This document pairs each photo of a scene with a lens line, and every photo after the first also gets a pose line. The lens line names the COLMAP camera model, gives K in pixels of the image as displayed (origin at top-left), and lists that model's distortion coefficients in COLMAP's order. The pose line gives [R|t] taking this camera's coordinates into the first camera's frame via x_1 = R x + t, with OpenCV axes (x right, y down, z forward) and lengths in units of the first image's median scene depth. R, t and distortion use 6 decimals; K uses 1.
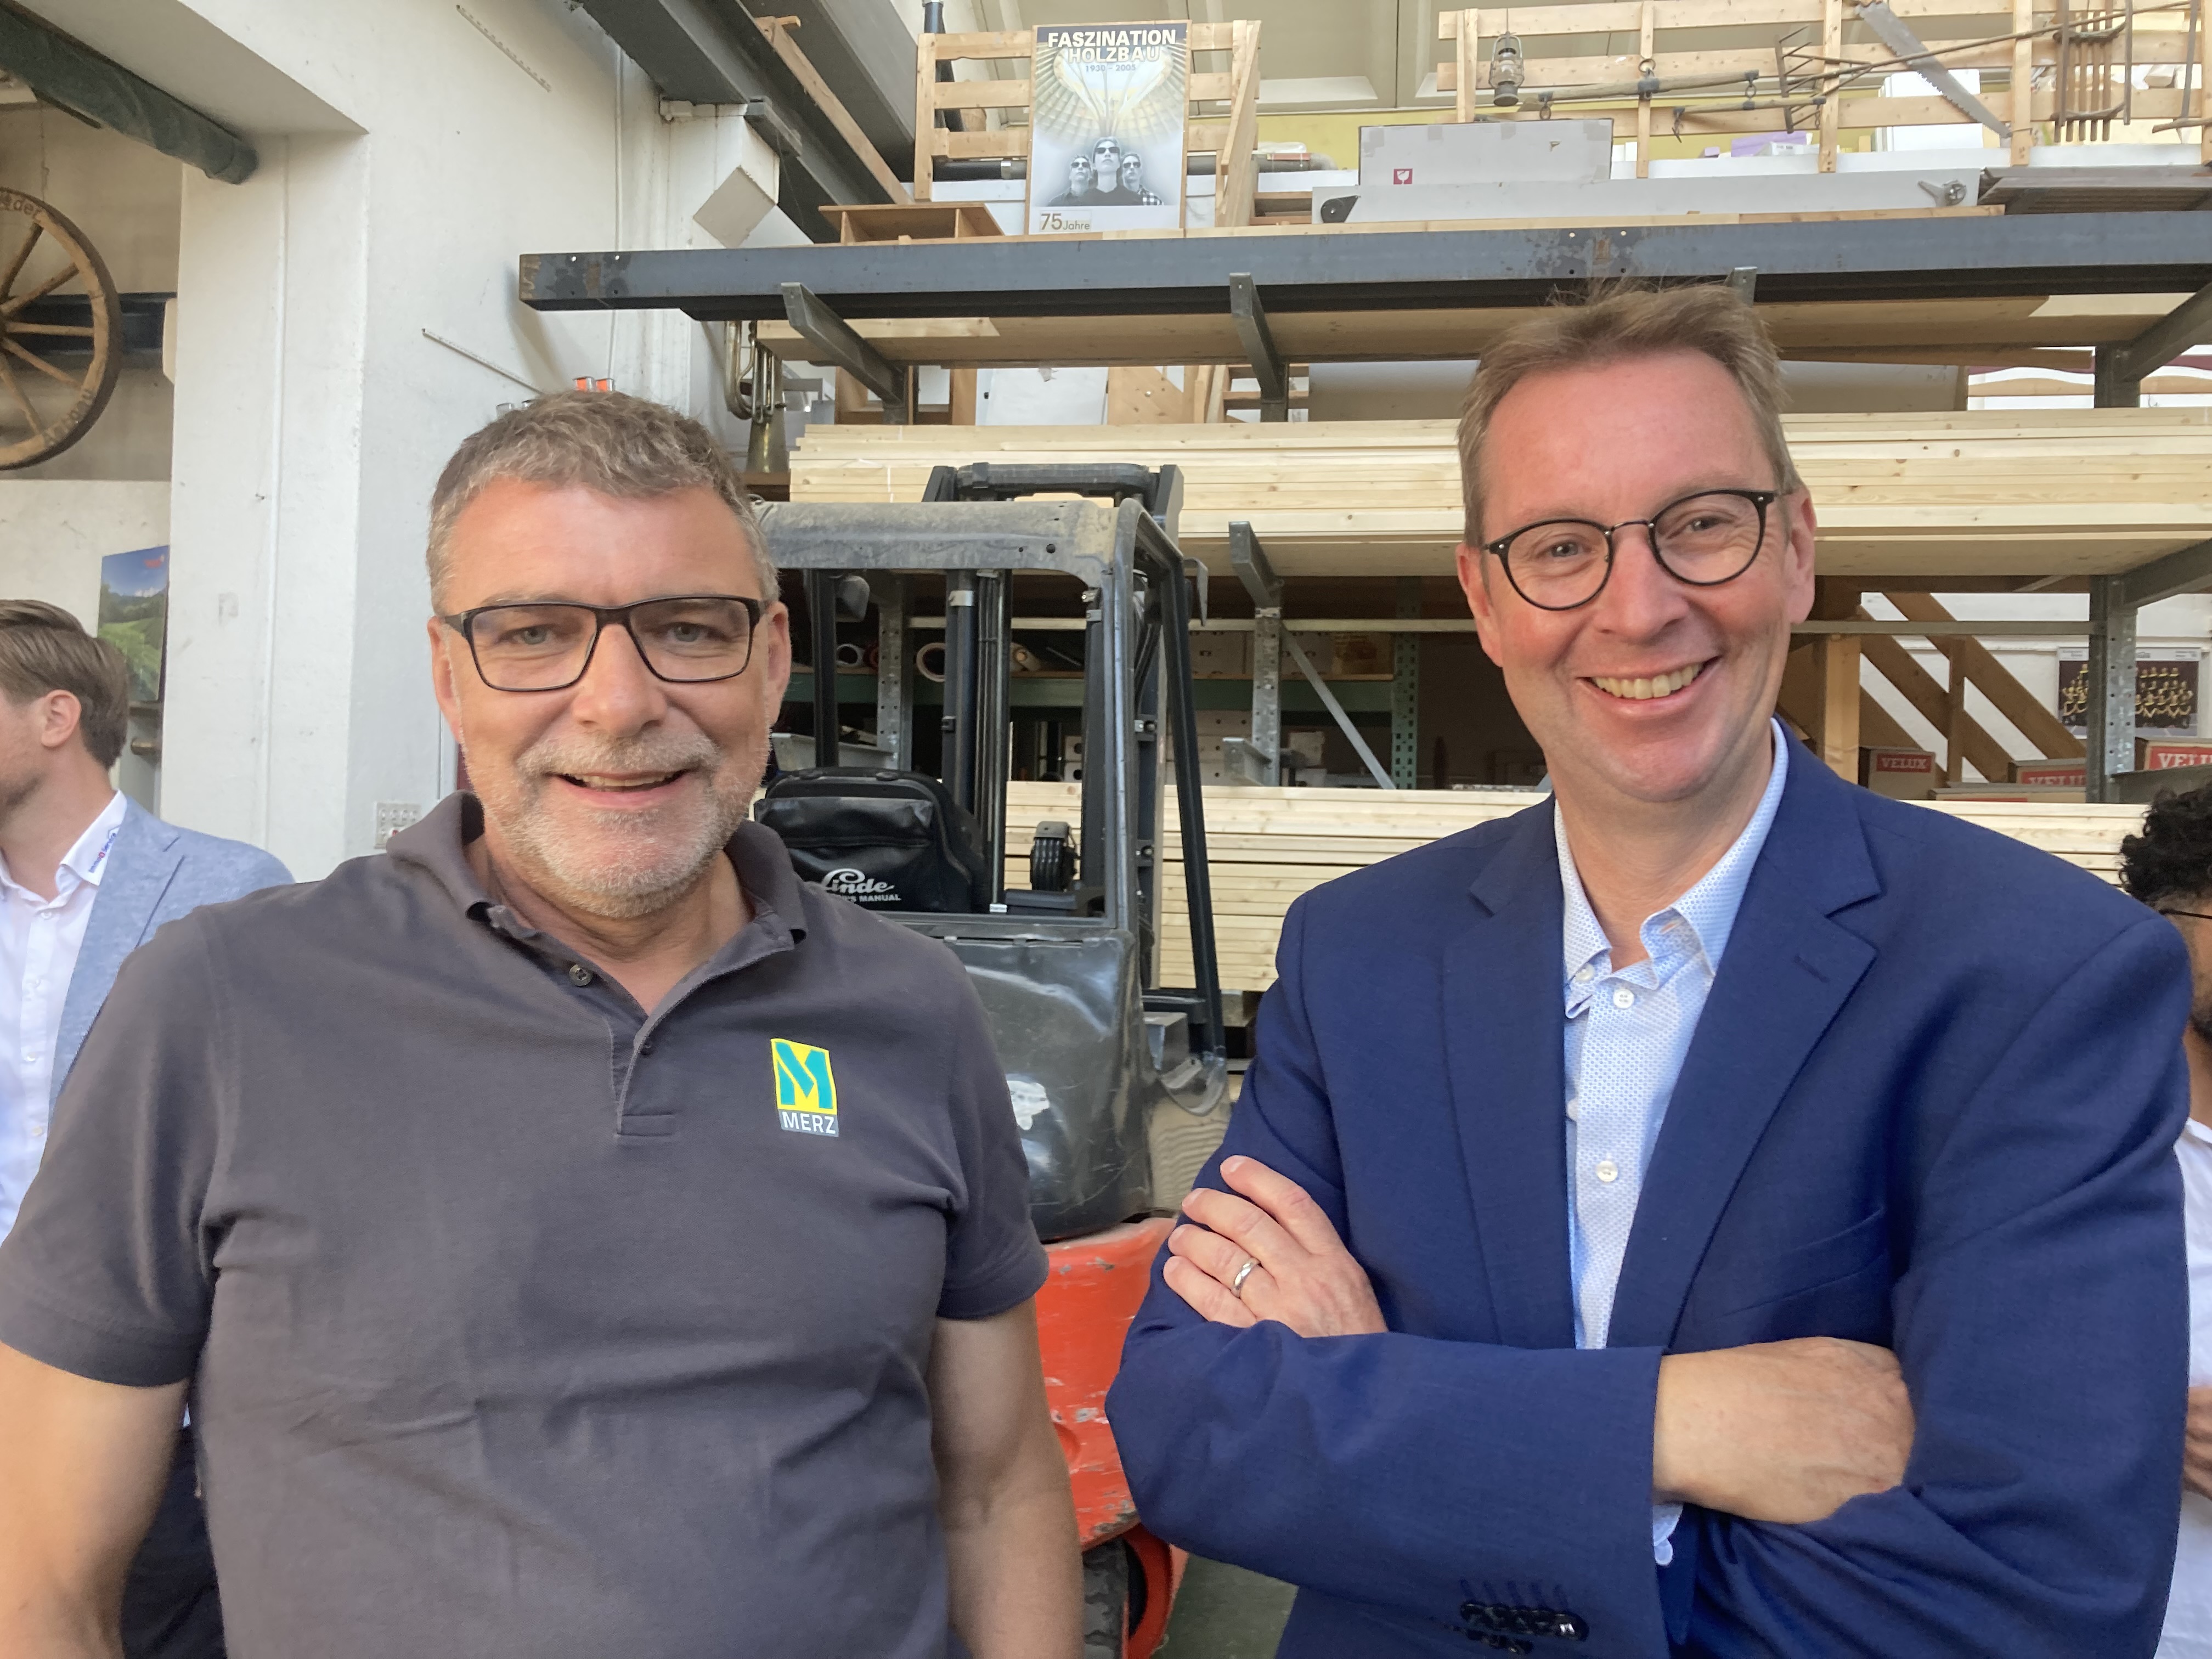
lens RADIAL K [[1812.2, 0, 1082.8], [0, 1812.2, 827.8], [0, 0, 1]] dist [0.013542, -0.024105]
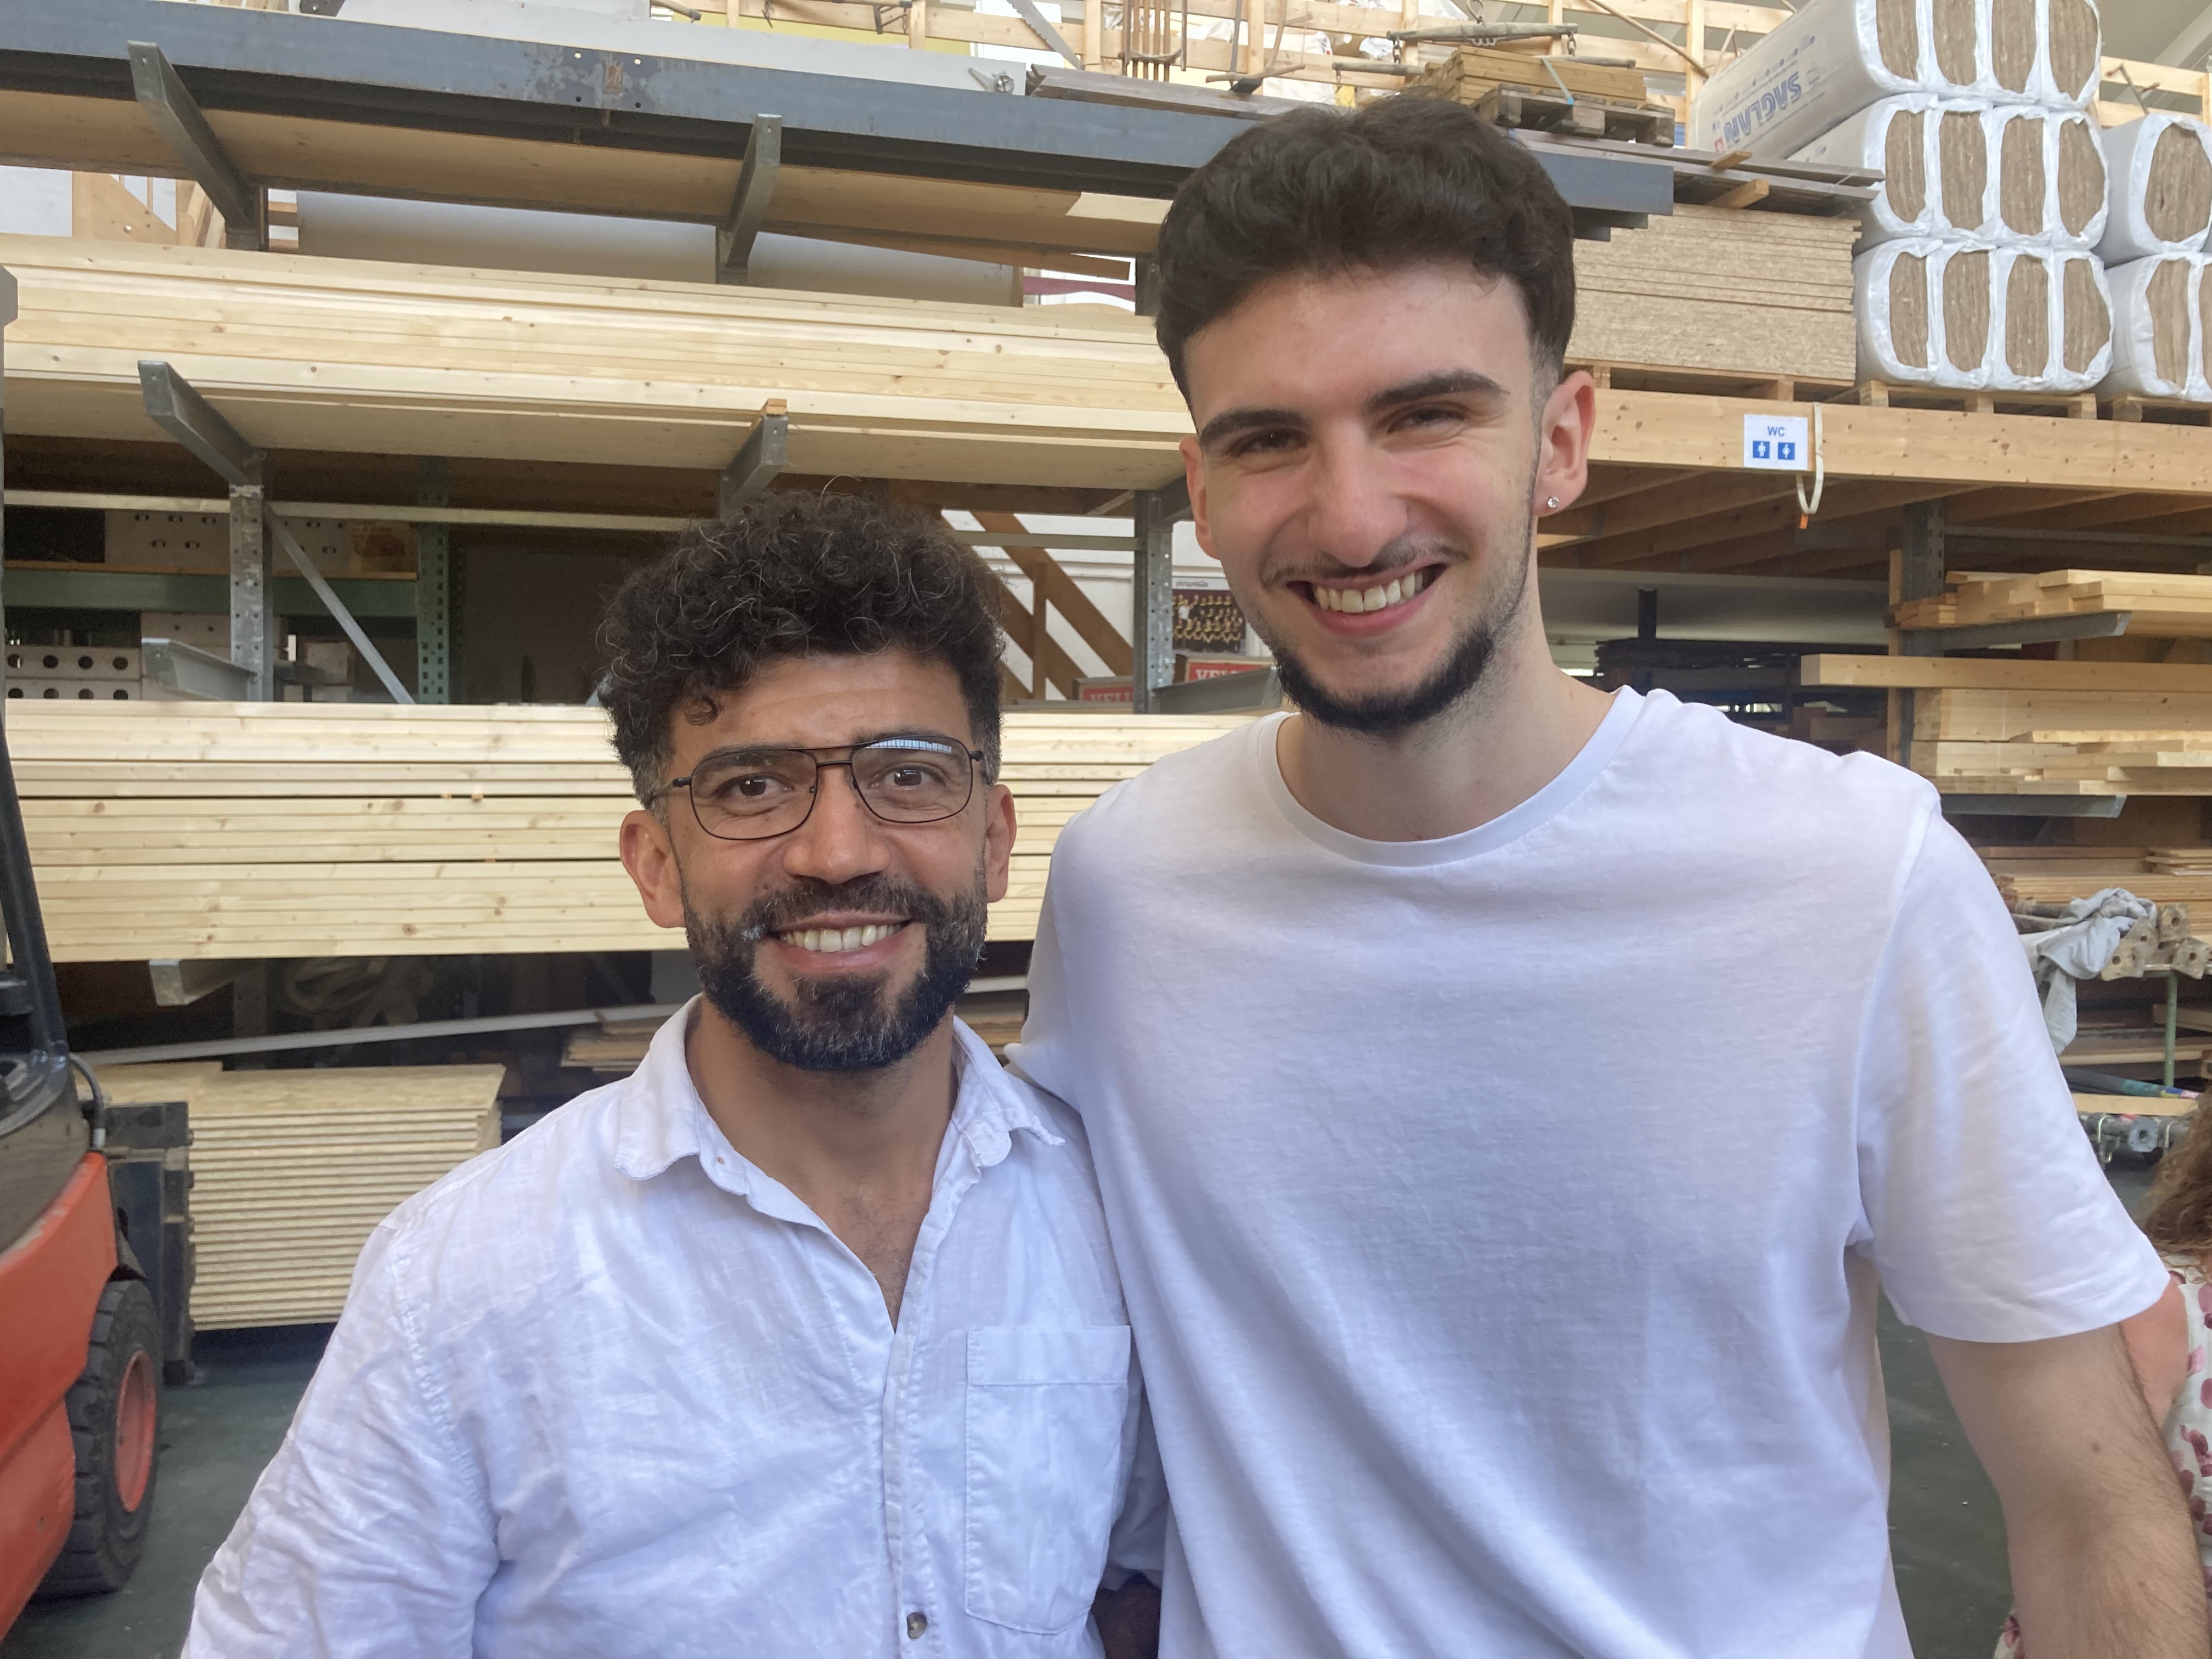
lens RADIAL K [[1812.2, 0, 1095.1], [0, 1812.2, 822.3], [0, 0, 1]] dist [0.013542, -0.024105]
pose [[0.902639, -0.031246, 0.429262, 0.103205], [0.017341, 0.999192, 0.036266, 0.007902], [-0.430048, -0.025291, 0.902452, 0.104230]]
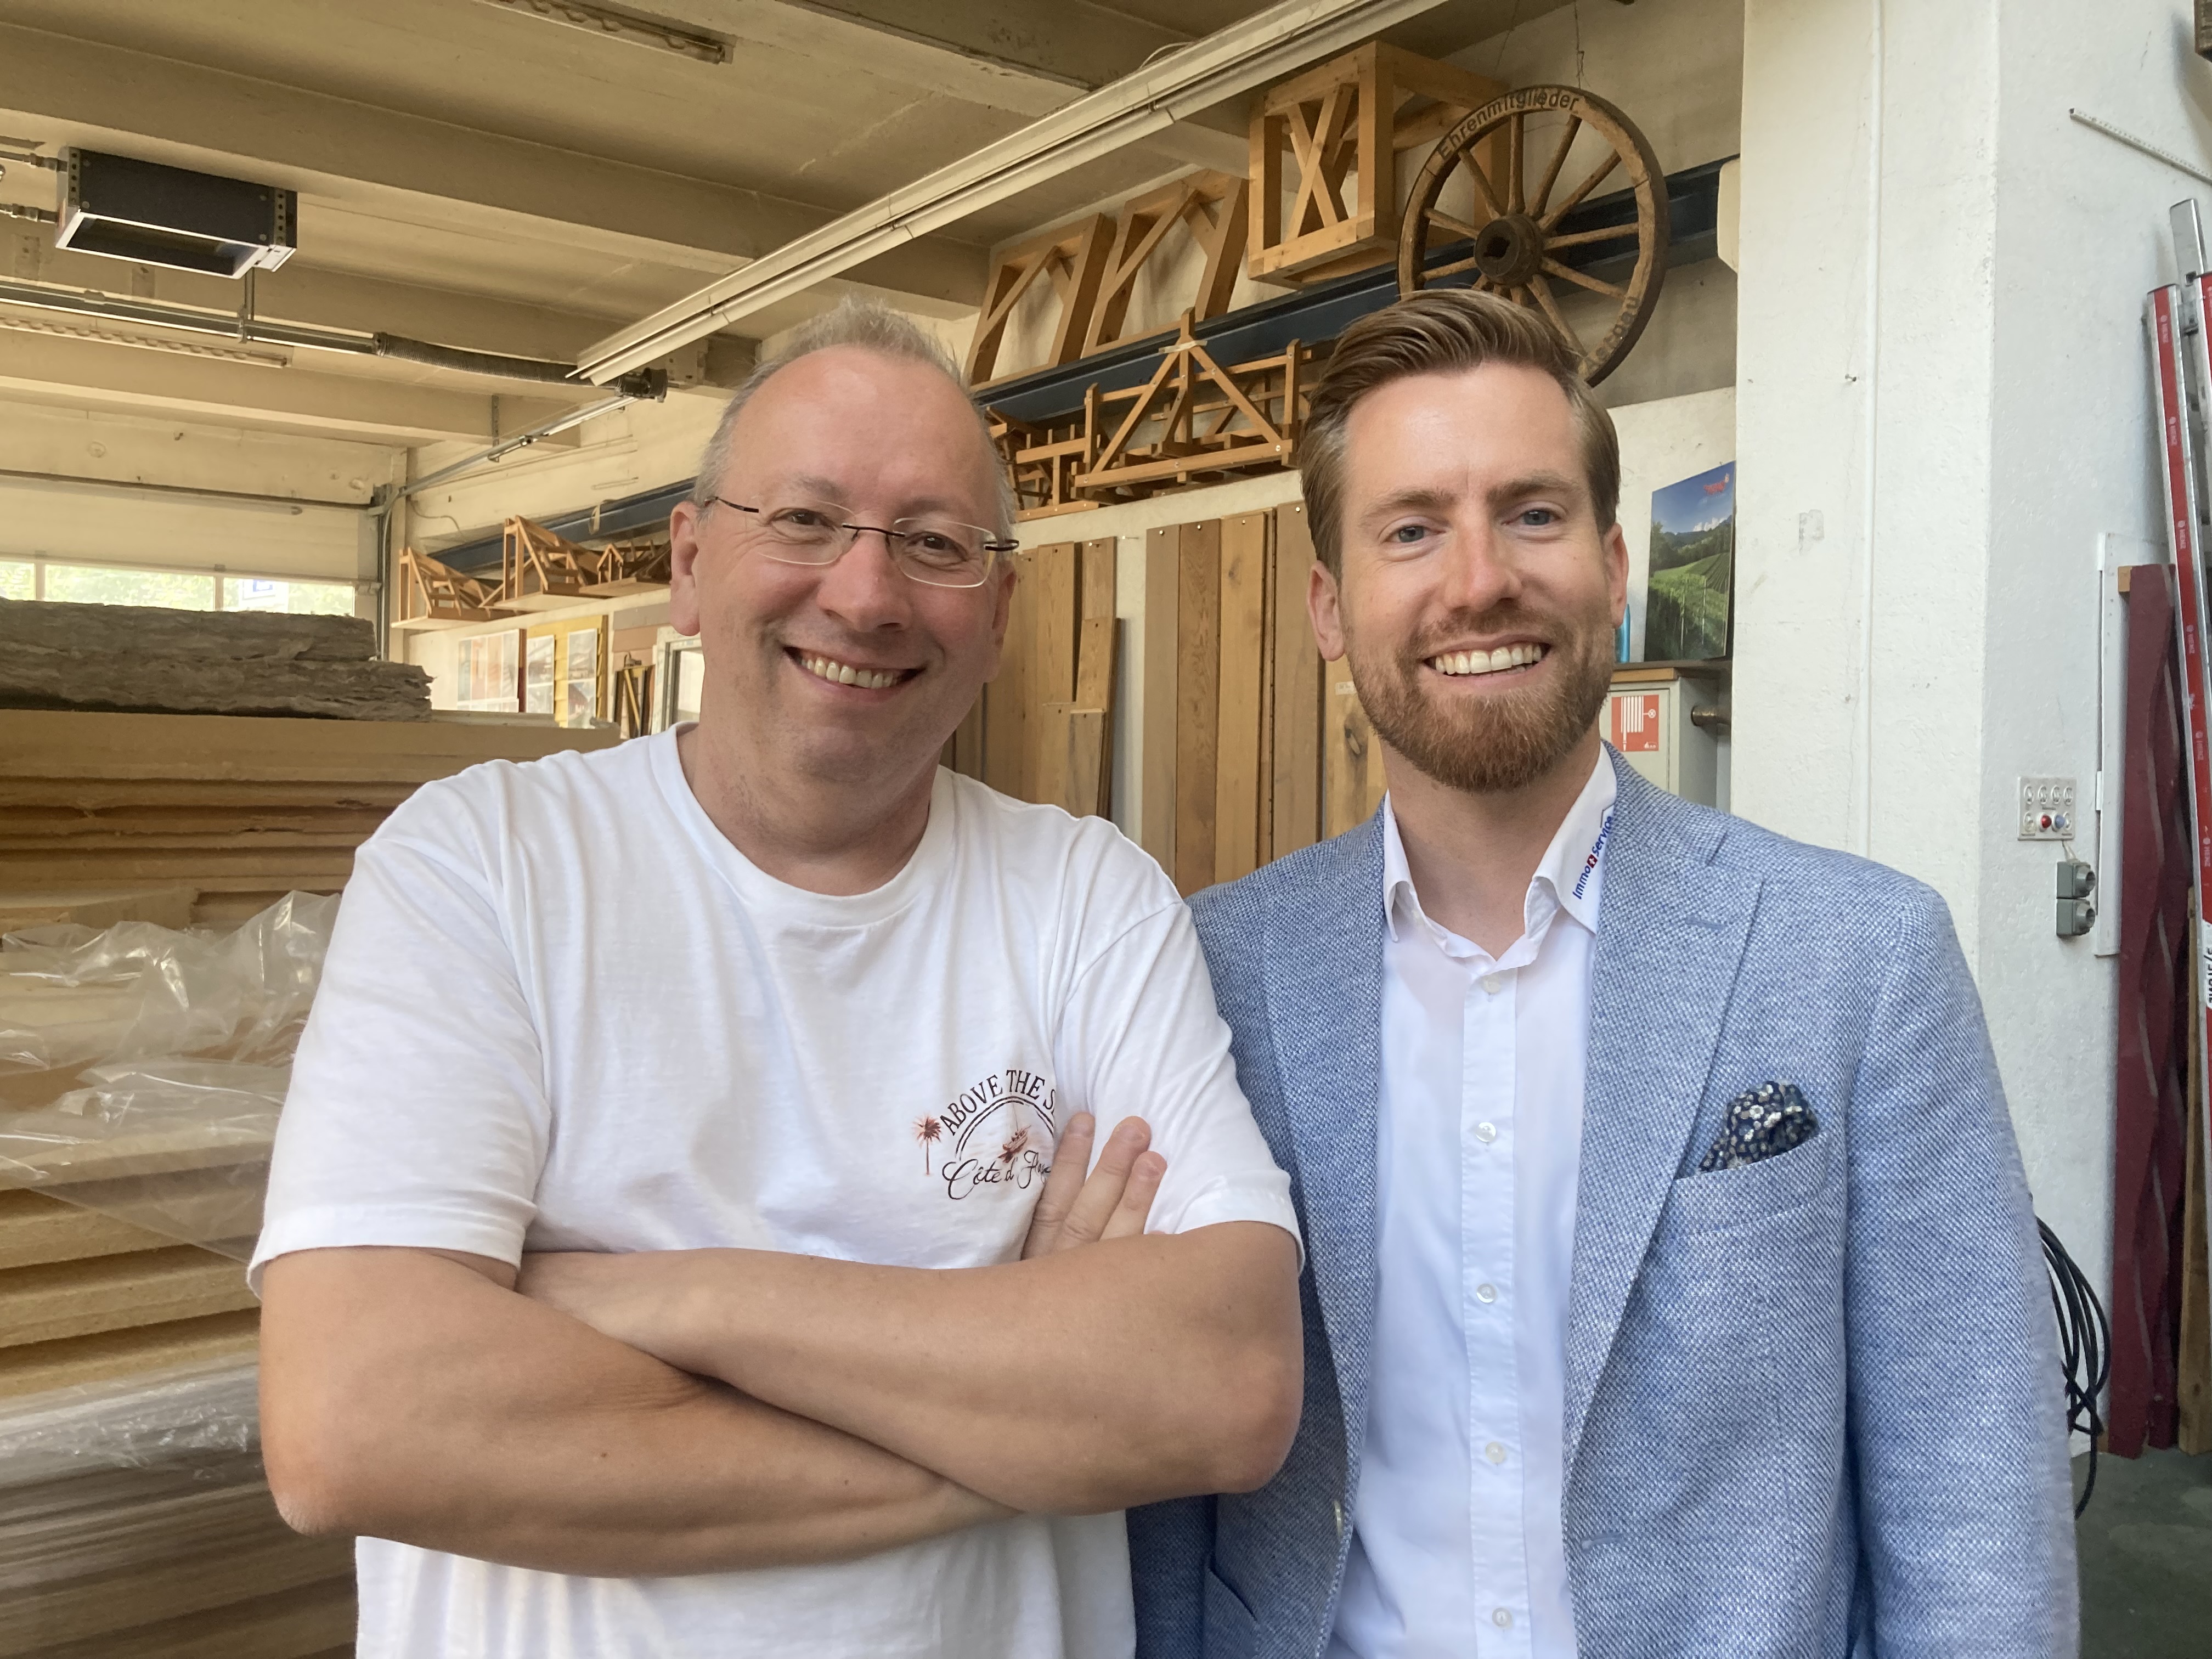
lens RADIAL K [[1812.2, 0, 1113.3], [0, 1812.2, 816.1], [0, 0, 1]] dist [0.013542, -0.024105]
pose [[0.732919, -0.012277, -0.680205, -0.152809], [0.011837, 0.999916, -0.005293, 0.001089], [0.680213, -0.004172, 0.733003, 0.214837]]
